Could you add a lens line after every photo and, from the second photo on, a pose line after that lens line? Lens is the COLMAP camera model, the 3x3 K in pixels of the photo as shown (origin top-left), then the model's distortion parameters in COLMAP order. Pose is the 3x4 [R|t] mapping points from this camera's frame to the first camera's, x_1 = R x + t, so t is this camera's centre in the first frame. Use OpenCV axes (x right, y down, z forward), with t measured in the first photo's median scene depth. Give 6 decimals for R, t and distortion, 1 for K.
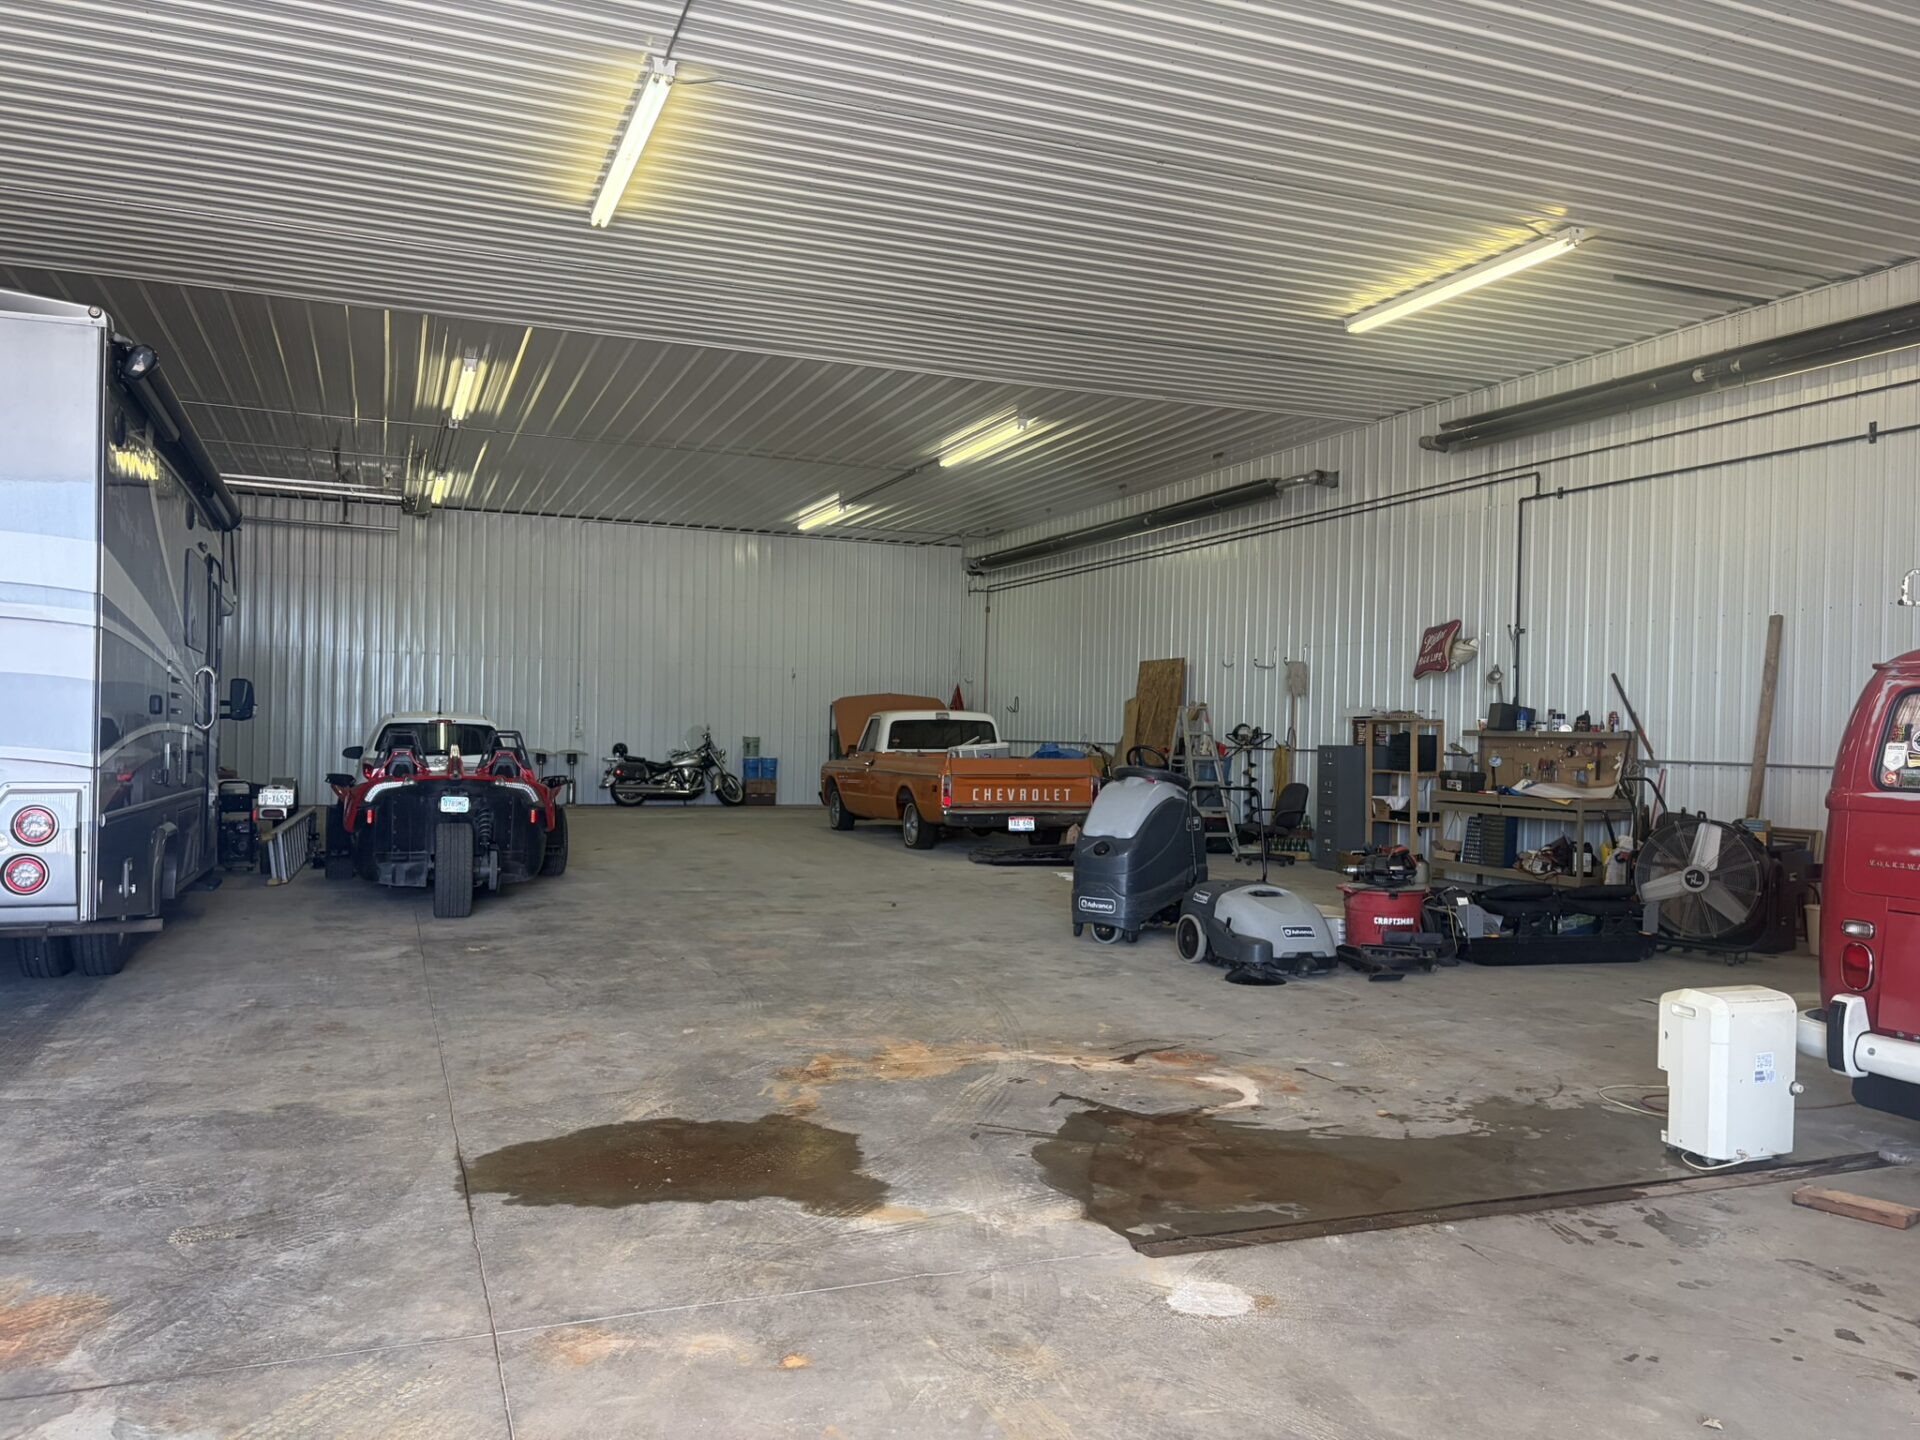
lens RADIAL K [[1422.2, 0, 948.2], [0, 1422.2, 720.4], [0, 0, 1]] dist [0.050389, -0.056606]
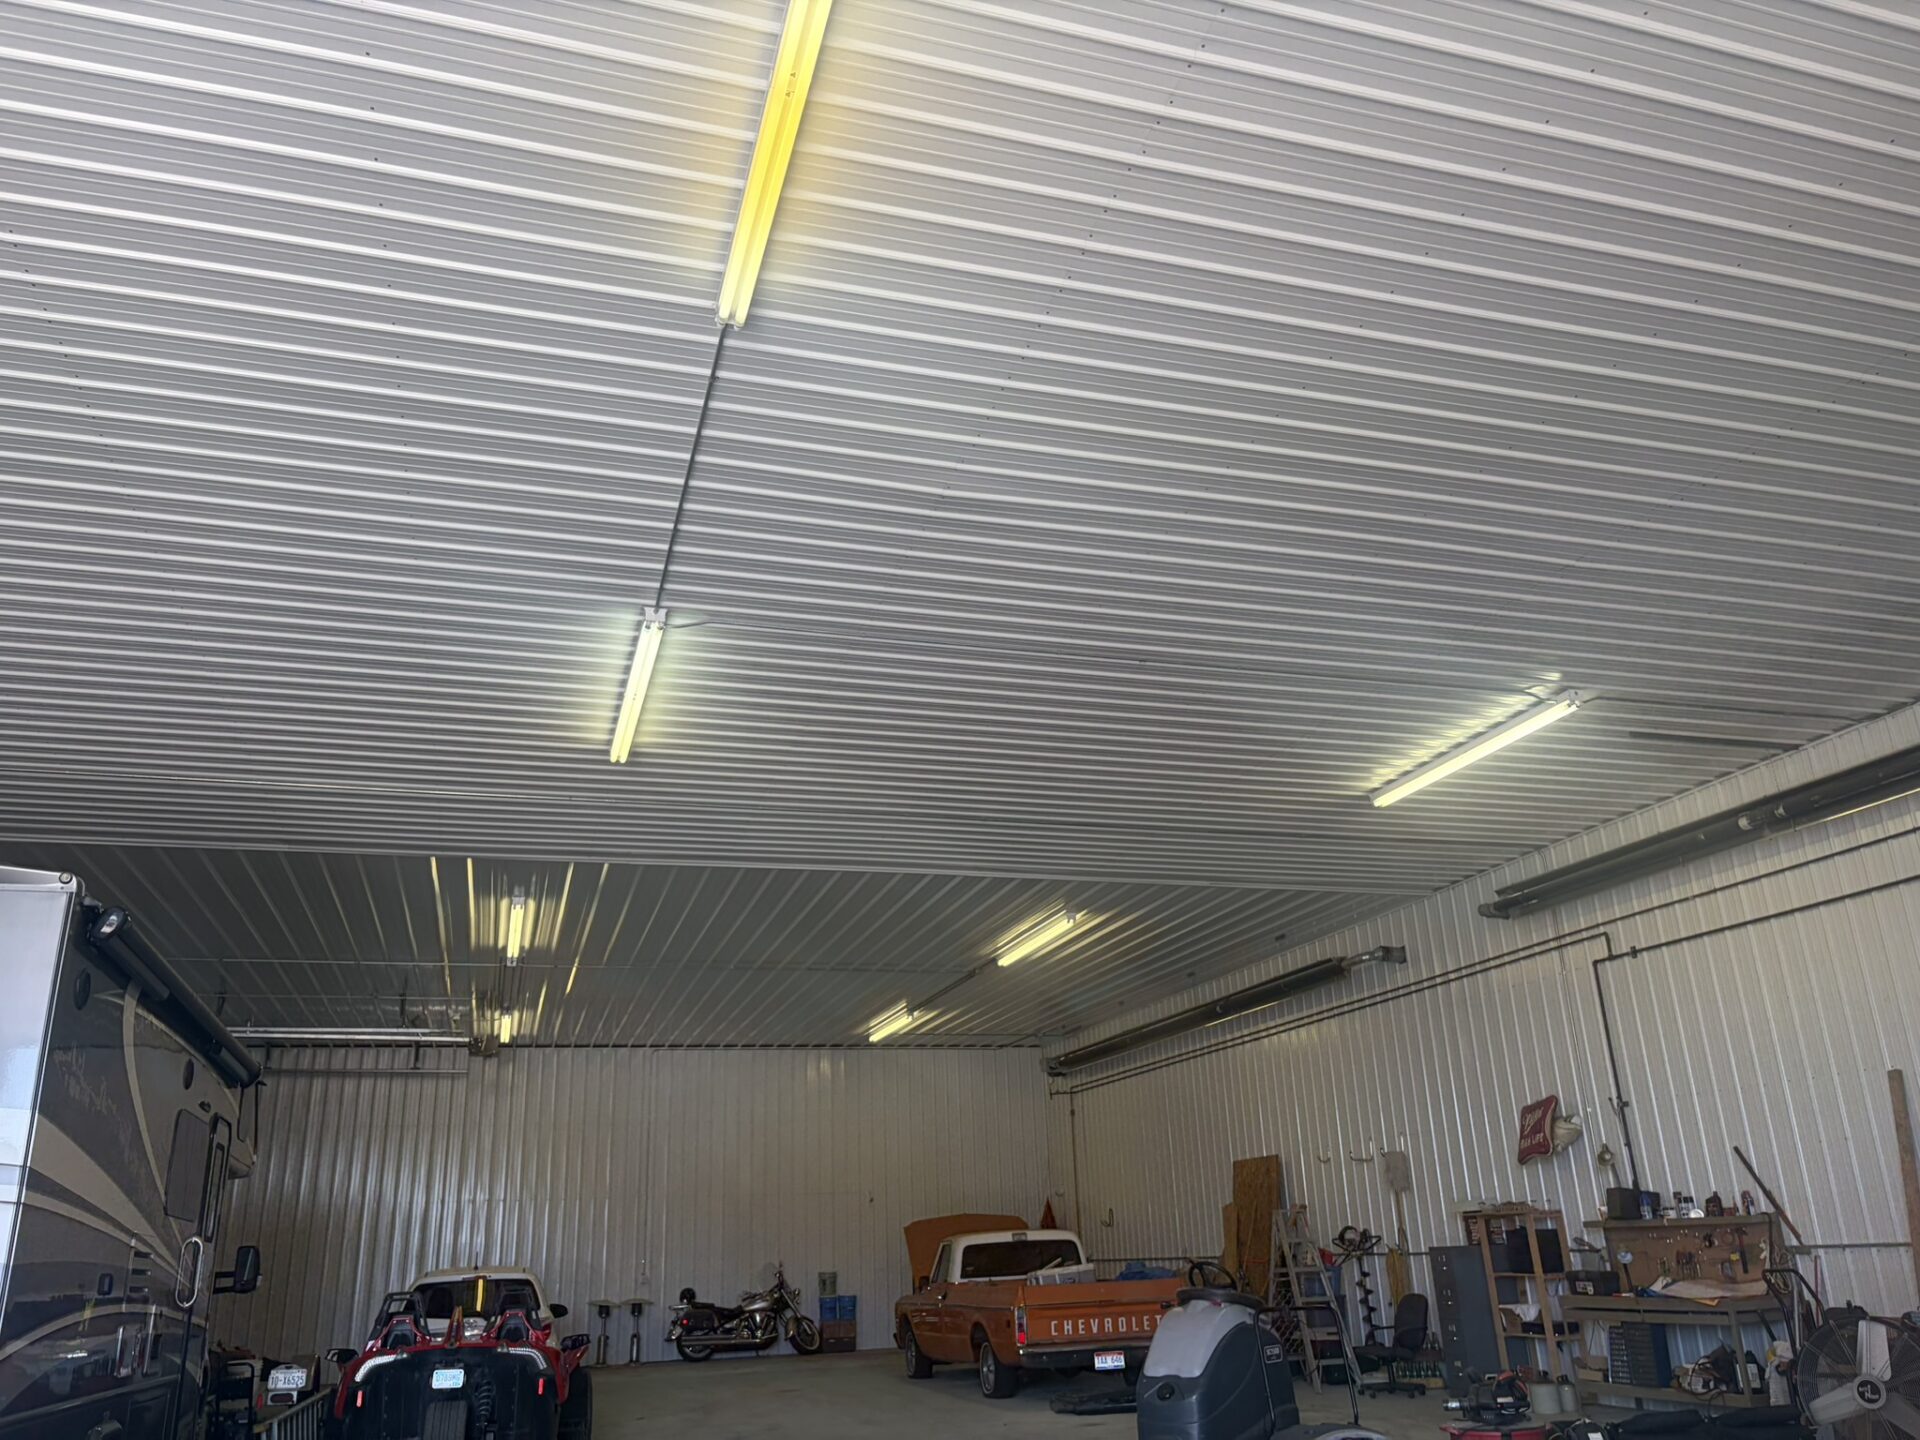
lens RADIAL K [[1422.2, 0, 964.0], [0, 1422.2, 743.0], [0, 0, 1]] dist [0.050389, -0.056606]
pose [[0.995819, -0.077601, -0.048189, 0.033992], [0.057471, 0.942297, -0.329807, -0.001111], [0.071002, 0.325659, 0.942818, 0.021309]]
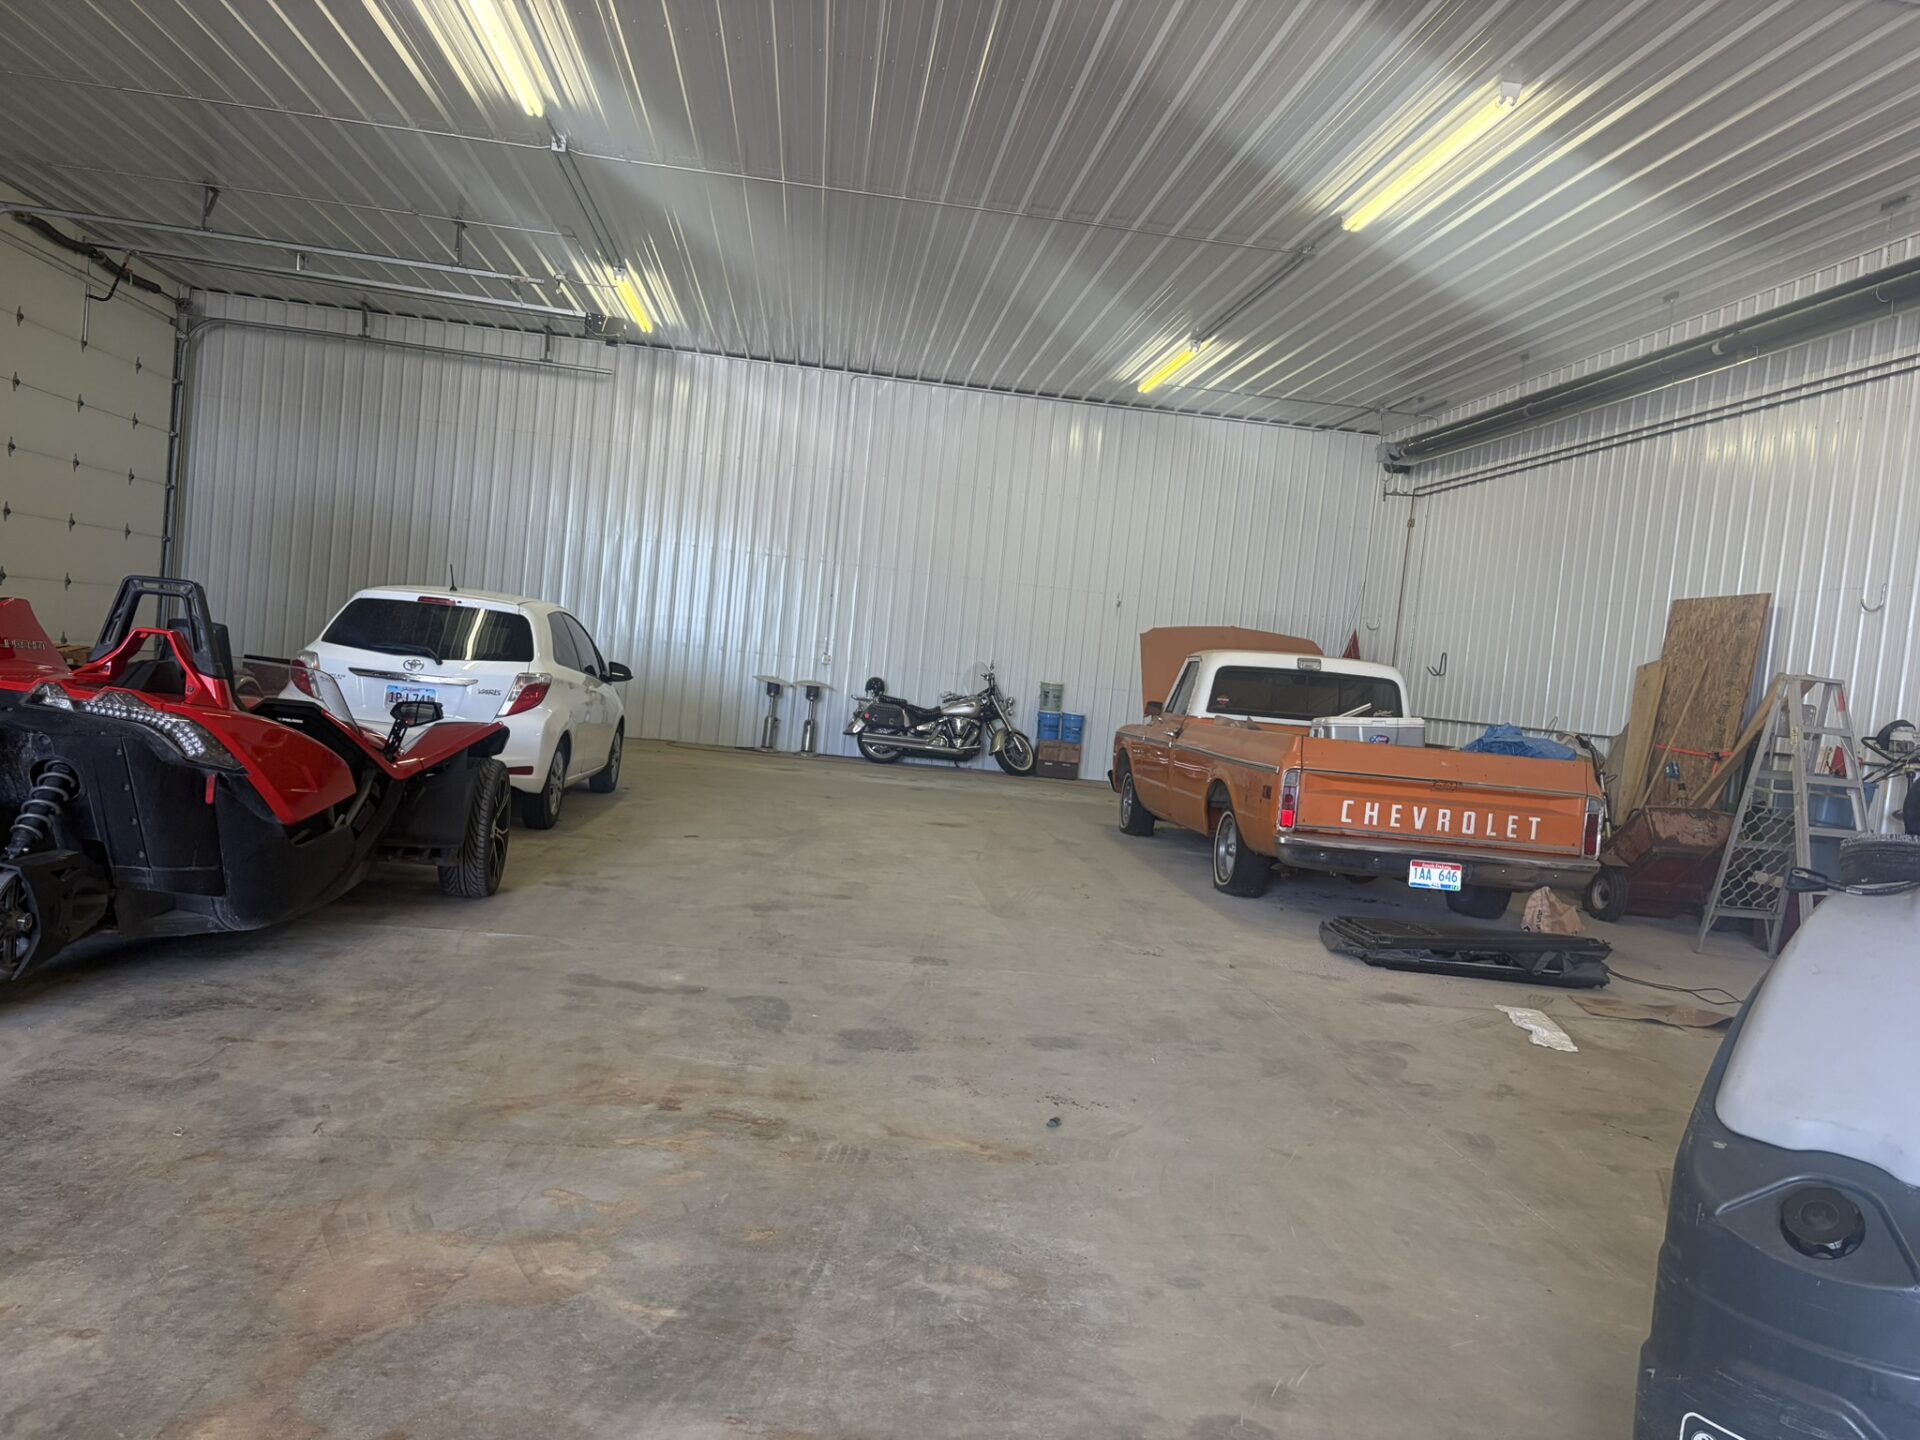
lens RADIAL K [[1422.2, 0, 972.2], [0, 1422.2, 722.6], [0, 0, 1]] dist [0.050389, -0.056606]
pose [[0.961716, 0.085579, -0.260345, 0.019979], [-0.078087, 0.996183, 0.039005, 0.010001], [0.262689, -0.017183, 0.964728, 0.451188]]
